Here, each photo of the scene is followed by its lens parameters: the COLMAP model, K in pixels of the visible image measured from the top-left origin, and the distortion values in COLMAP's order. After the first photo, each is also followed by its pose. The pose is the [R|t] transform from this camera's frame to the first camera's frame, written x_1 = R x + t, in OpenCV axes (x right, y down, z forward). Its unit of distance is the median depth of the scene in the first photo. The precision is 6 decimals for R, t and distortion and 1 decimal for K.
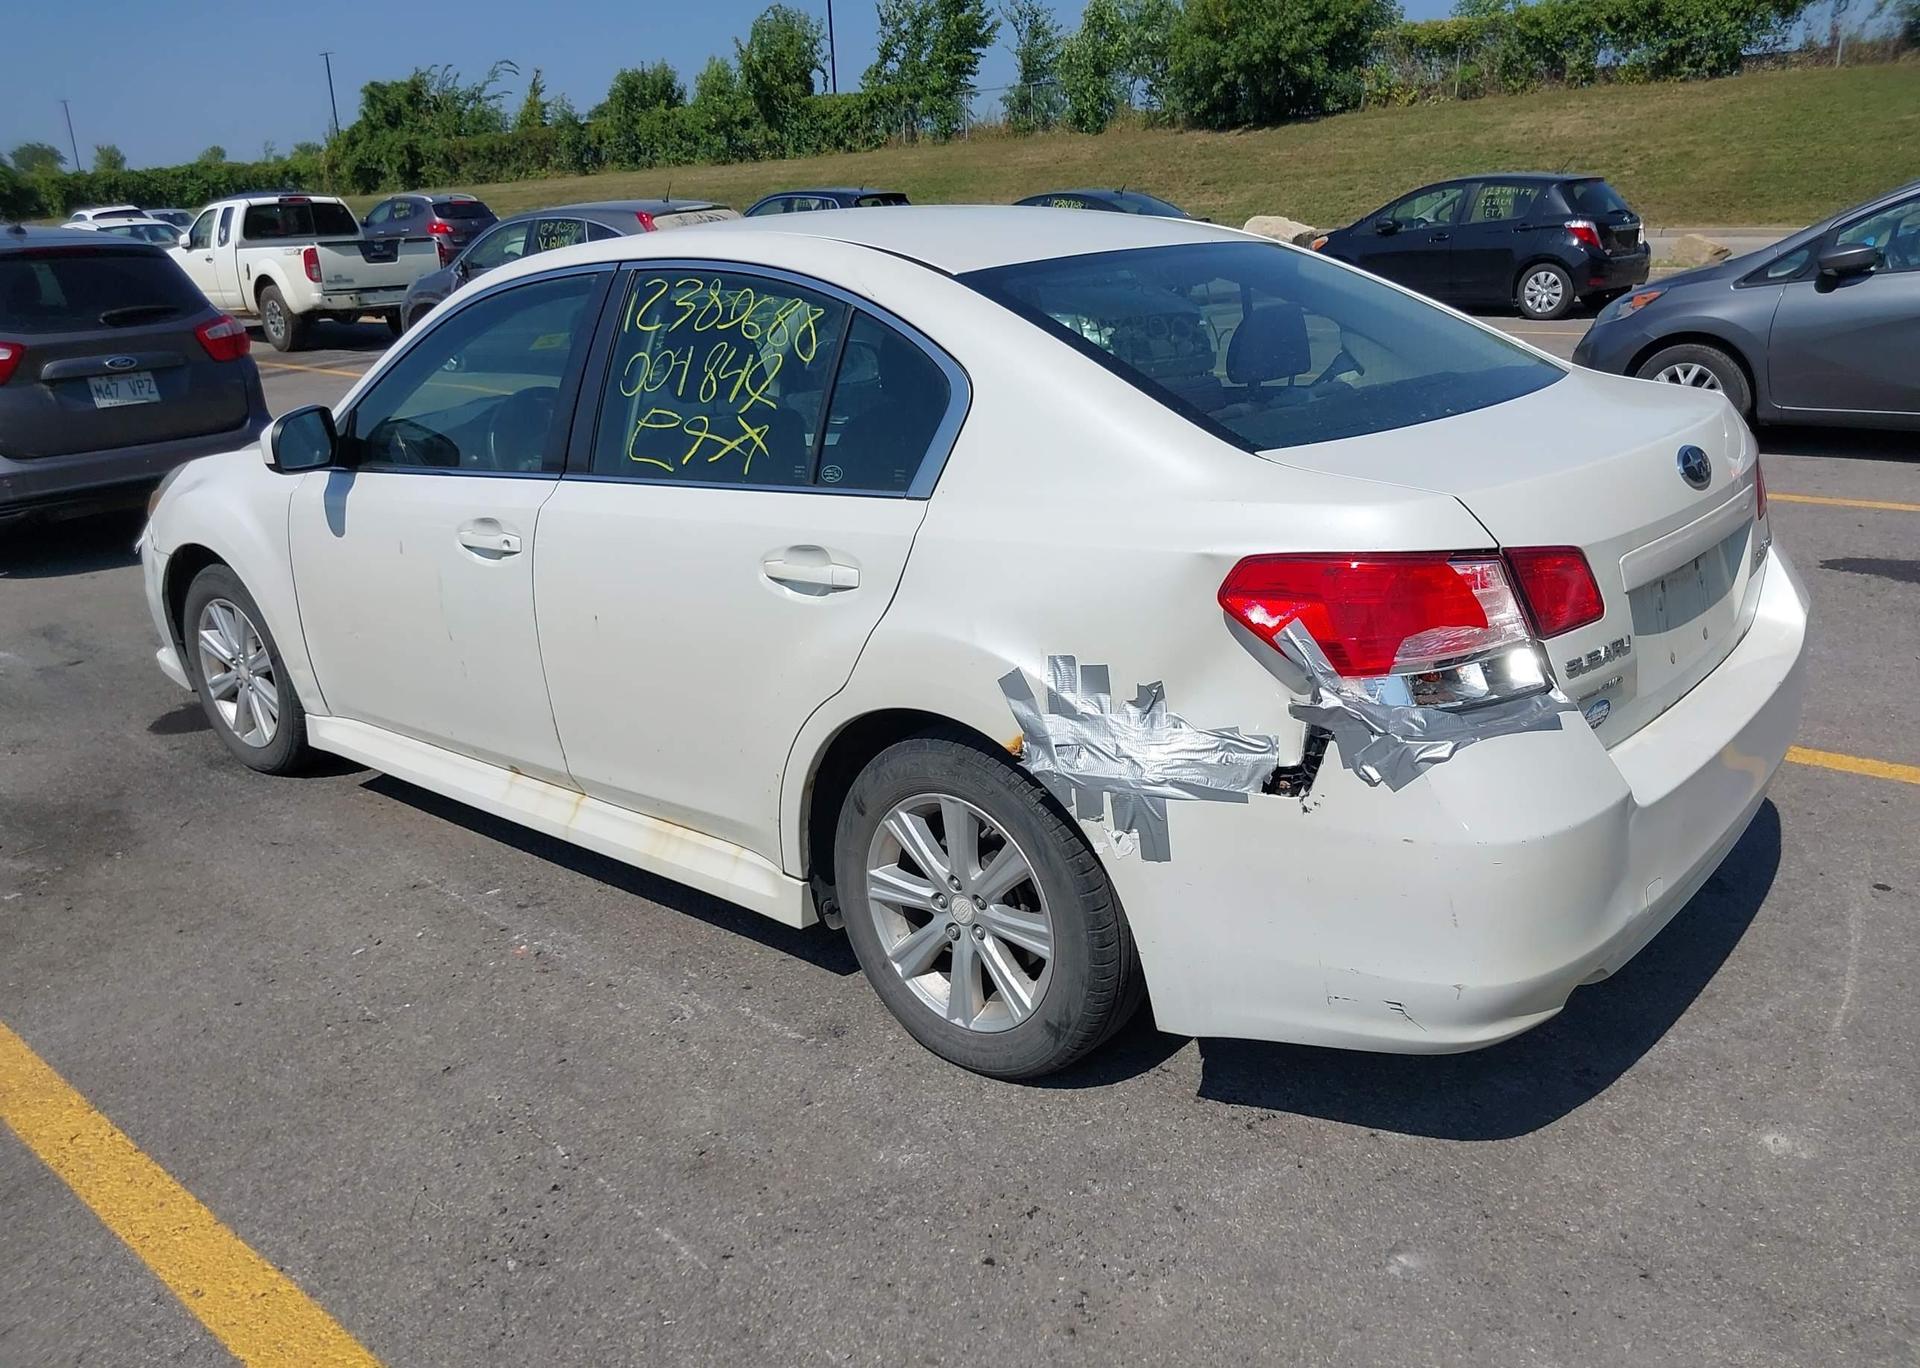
lens RADIAL K [[1517.0, 0, 990.2], [0, 1517.0, 733.5], [0, 0, 1]] dist [0.024270, -0.033841]
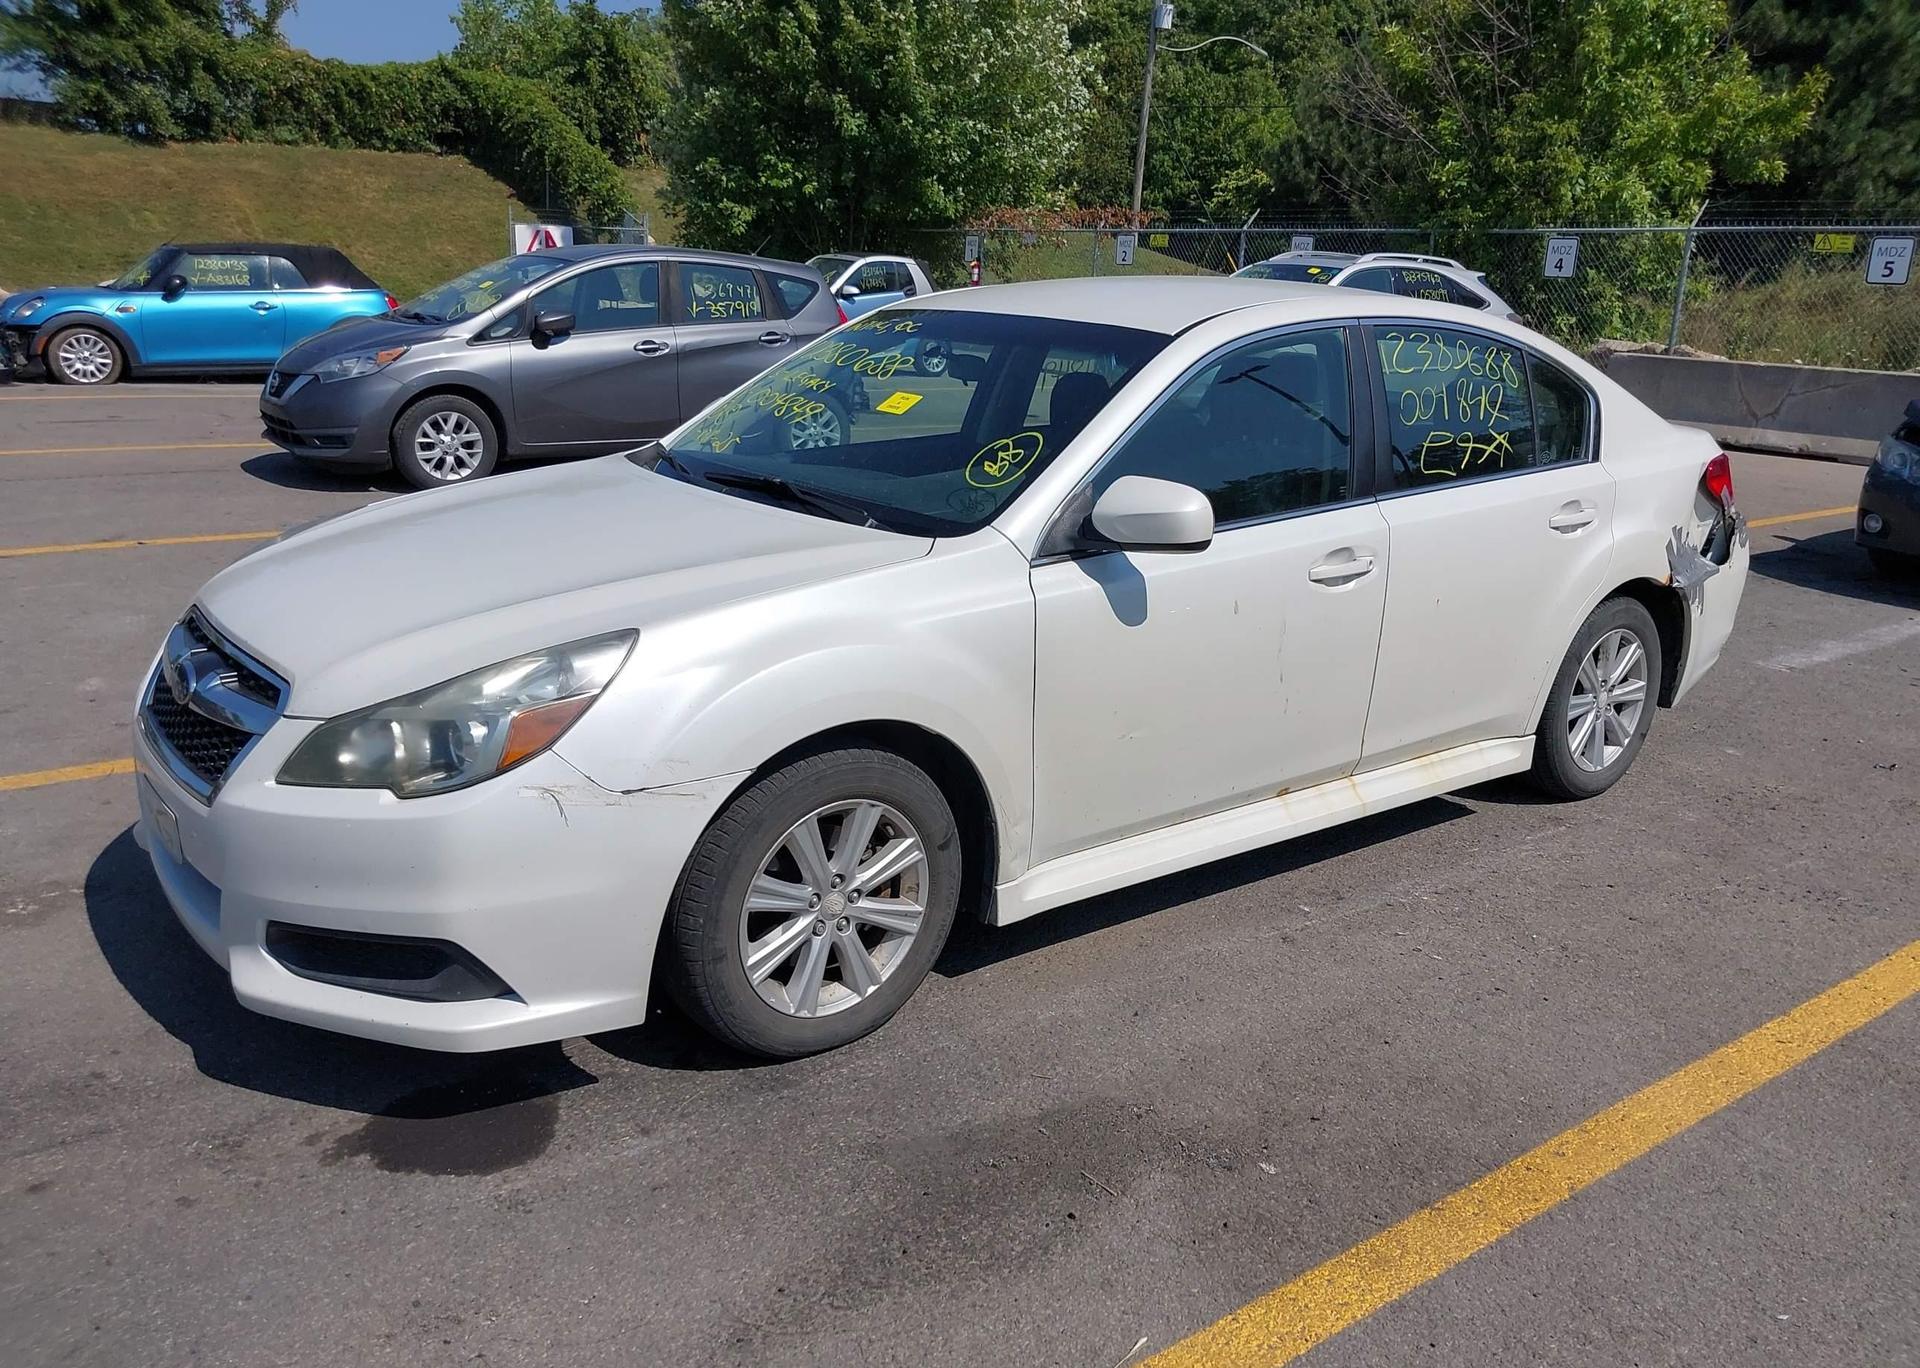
lens RADIAL K [[1517.0, 0, 1020.8], [0, 1517.0, 704.5], [0, 0, 1]] dist [0.024270, -0.033841]
pose [[0.182421, -0.224850, 0.957165, -1.349646], [0.277092, 0.945798, 0.169370, -0.264472], [-0.943368, 0.234327, 0.234837, 0.919760]]
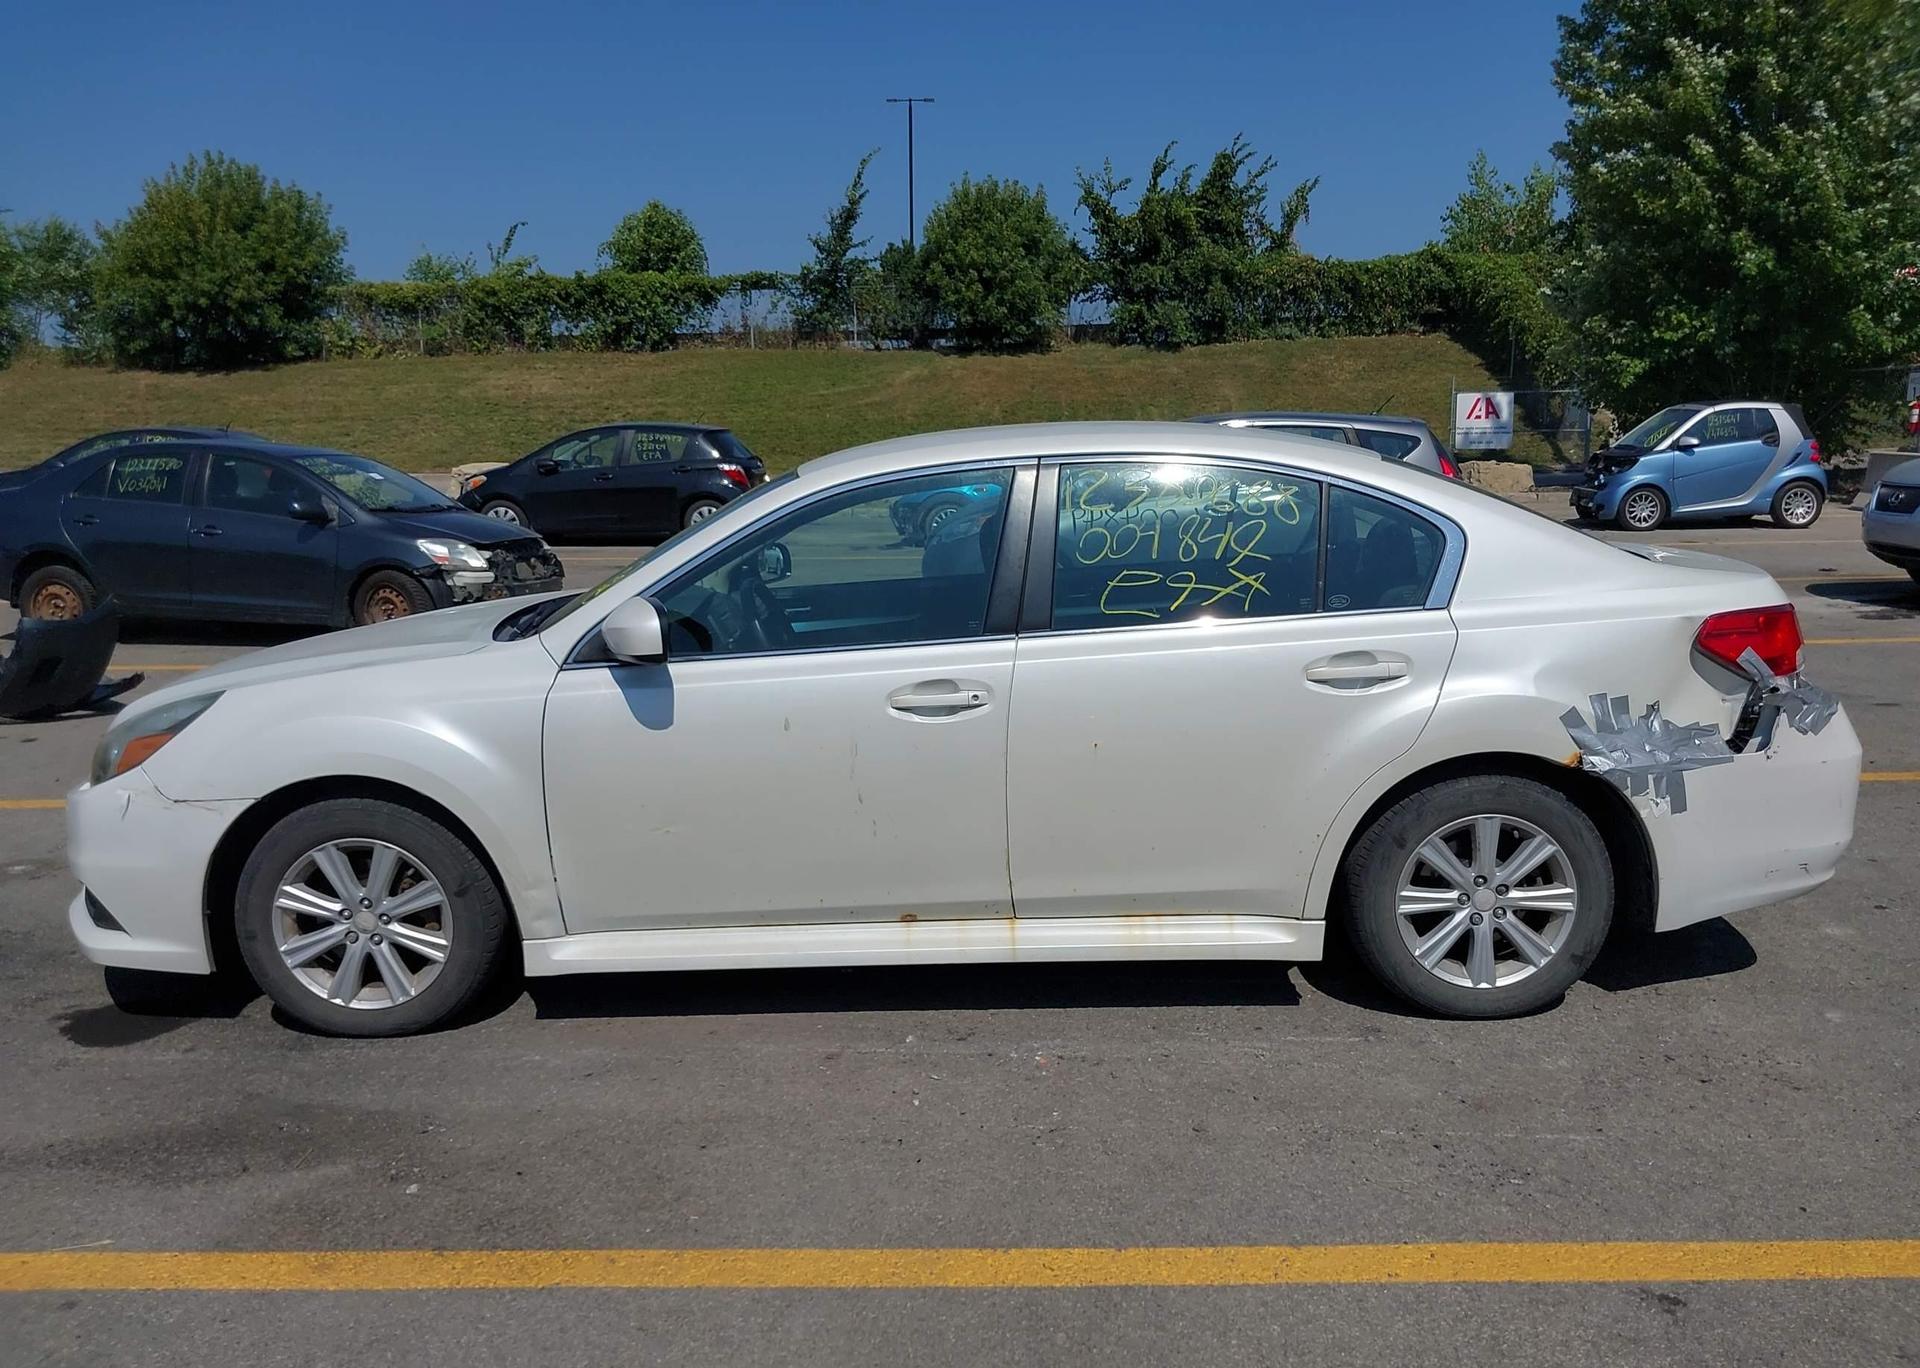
lens RADIAL K [[1517.0, 0, 994.1], [0, 1517.0, 741.3], [0, 0, 1]] dist [0.024270, -0.033841]
pose [[0.763253, -0.105139, 0.637488, -0.934772], [0.199496, 0.976809, -0.077750, -0.004301], [-0.614530, 0.186519, 0.766527, 0.134041]]
